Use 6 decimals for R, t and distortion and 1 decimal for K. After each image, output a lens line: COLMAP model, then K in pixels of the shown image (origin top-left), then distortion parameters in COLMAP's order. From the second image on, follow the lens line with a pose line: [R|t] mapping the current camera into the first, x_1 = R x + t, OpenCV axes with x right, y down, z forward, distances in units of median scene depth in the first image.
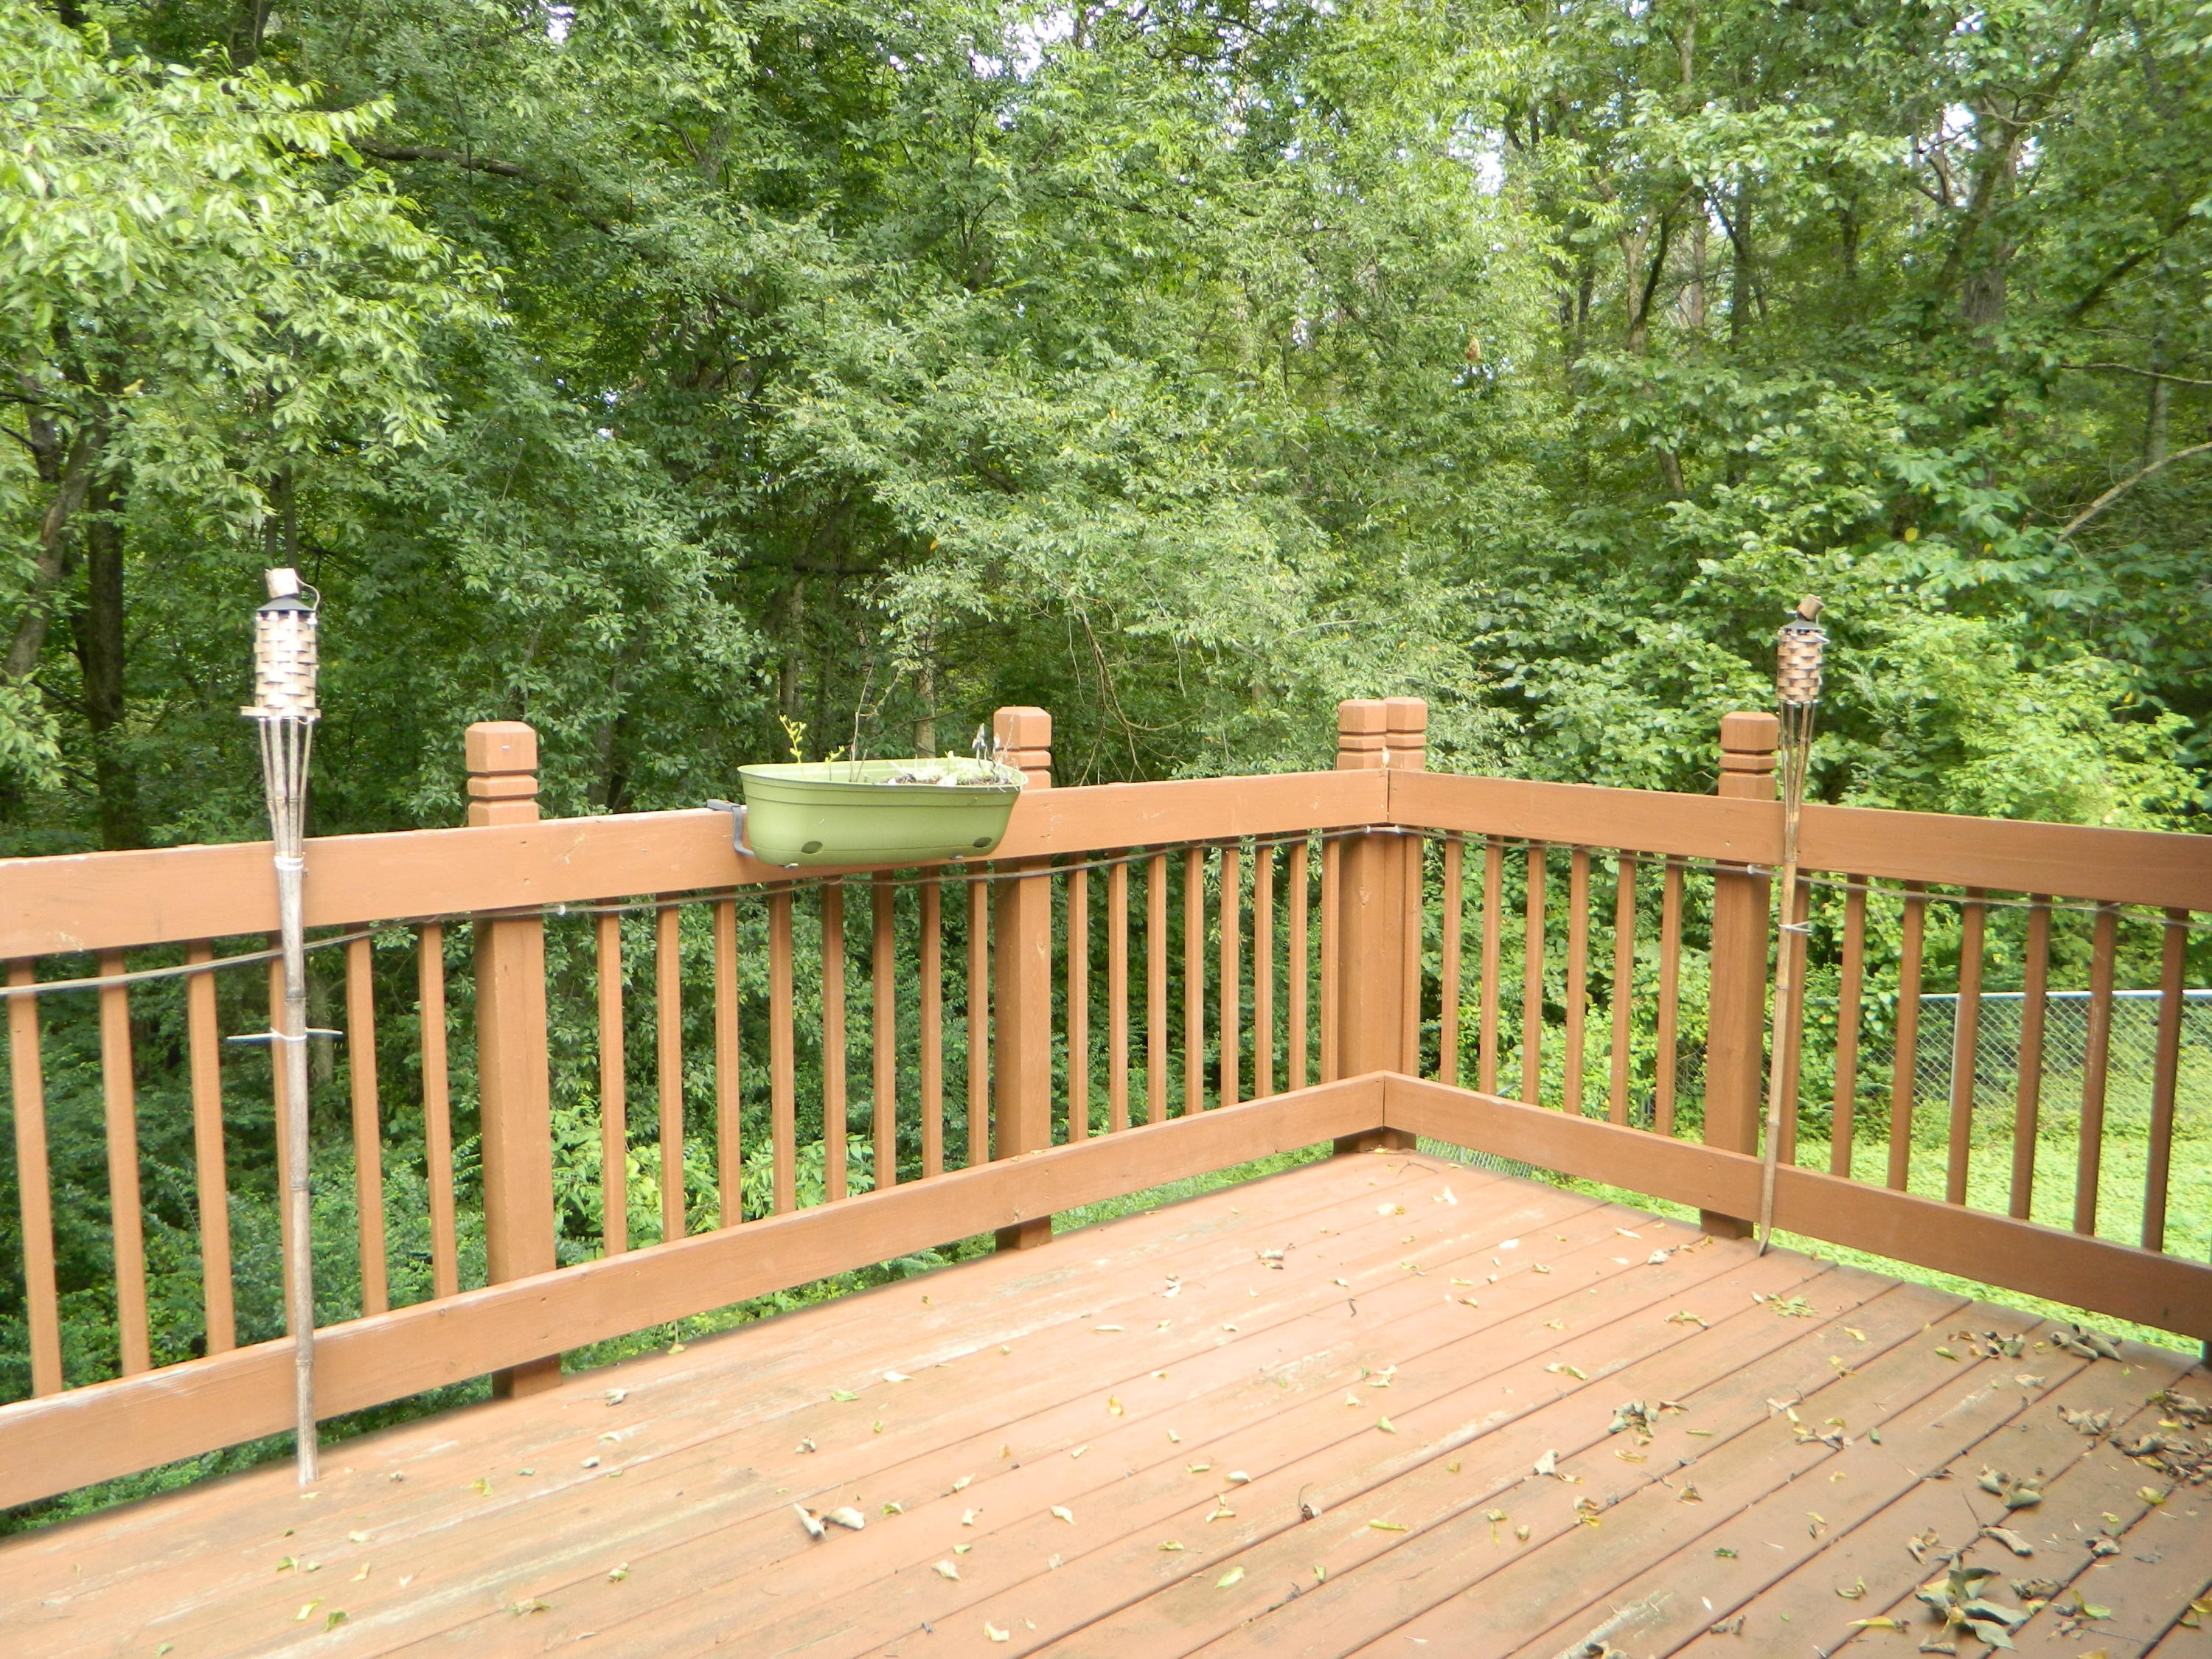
lens RADIAL K [[1828.5, 0, 1104.7], [0, 1828.5, 836.2], [0, 0, 1]] dist [-0.012281, -0.009697]
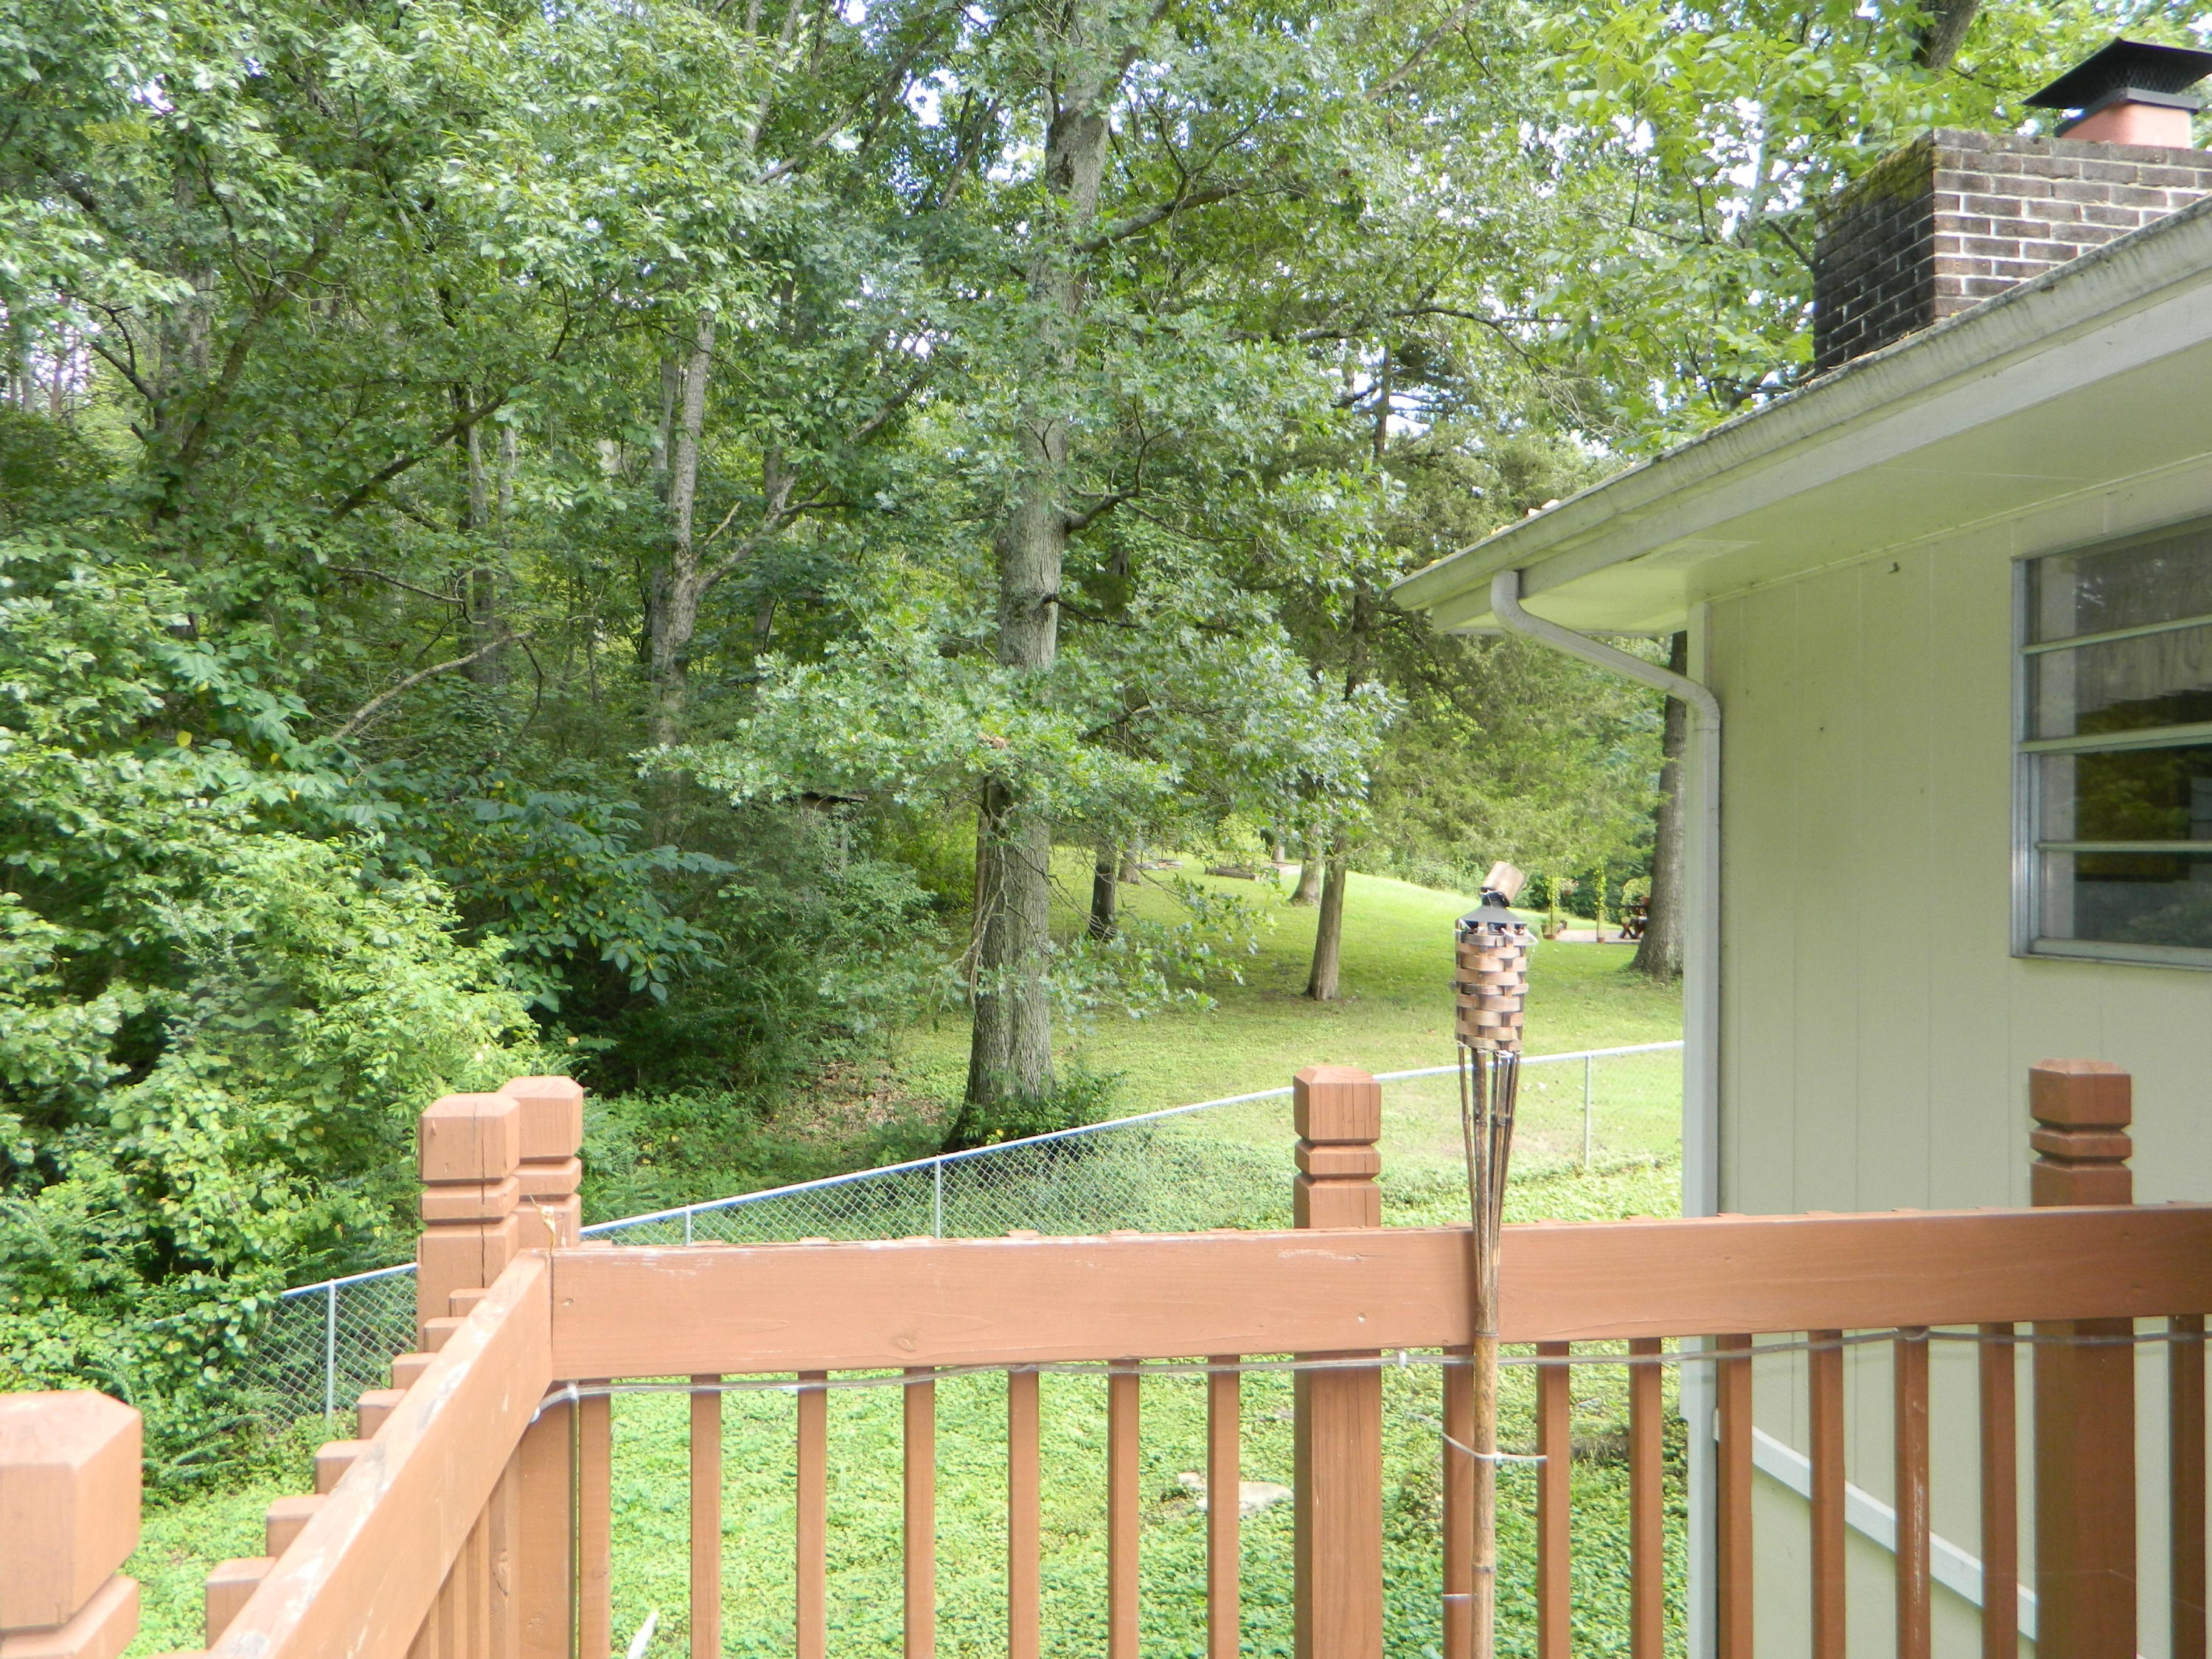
lens RADIAL K [[1864.2, 0, 1105.6], [0, 1864.2, 820.3], [0, 0, 1]] dist [0.009869, 0.007644]
pose [[0.567197, 0.006185, 0.823559, -0.037498], [0.094204, 0.992921, -0.072336, -0.026102], [-0.818177, 0.118611, 0.562600, 0.175172]]
